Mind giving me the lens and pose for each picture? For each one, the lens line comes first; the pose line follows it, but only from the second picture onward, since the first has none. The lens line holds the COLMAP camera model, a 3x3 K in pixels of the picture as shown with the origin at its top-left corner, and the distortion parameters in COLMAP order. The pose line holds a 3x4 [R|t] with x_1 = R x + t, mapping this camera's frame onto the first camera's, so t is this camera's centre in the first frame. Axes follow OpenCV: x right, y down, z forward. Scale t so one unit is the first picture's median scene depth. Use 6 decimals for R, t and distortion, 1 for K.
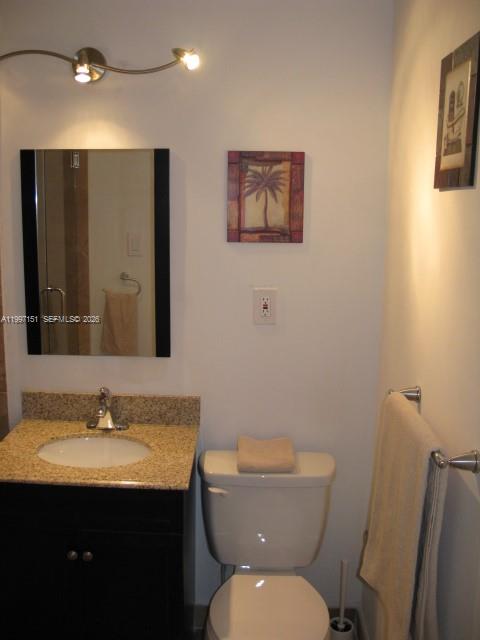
lens RADIAL K [[646.8, 0, 240.0], [0, 646.8, 320.0], [0, 0, 1]] dist [-0.209695, 0.241925]
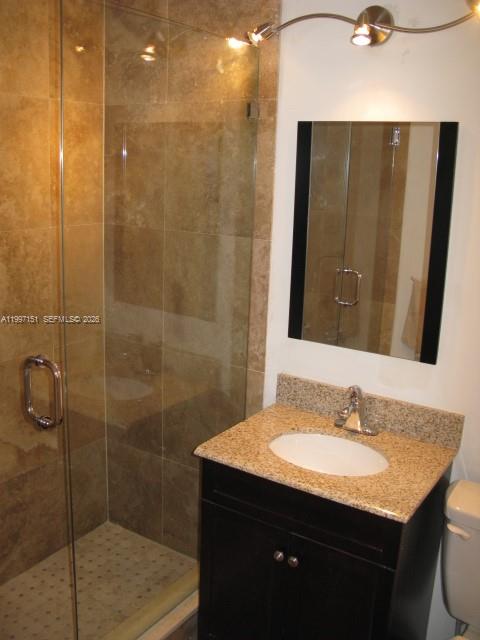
lens RADIAL K [[646.8, 0, 240.0], [0, 646.8, 320.0], [0, 0, 1]] dist [-0.209695, 0.241925]
pose [[0.841347, 0.137503, -0.522712, 0.109394], [-0.122993, 0.990433, 0.062574, -0.022867], [0.526315, 0.011643, 0.850210, 0.137218]]
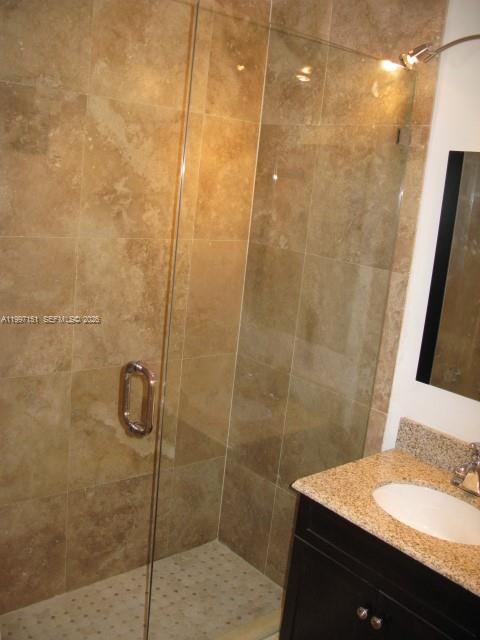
lens RADIAL K [[646.8, 0, 240.0], [0, 646.8, 320.0], [0, 0, 1]] dist [-0.209695, 0.241925]
pose [[0.646772, 0.204299, -0.734812, 0.145647], [-0.230079, 0.970835, 0.067407, -0.030795], [0.727152, 0.125467, 0.674913, 0.209755]]
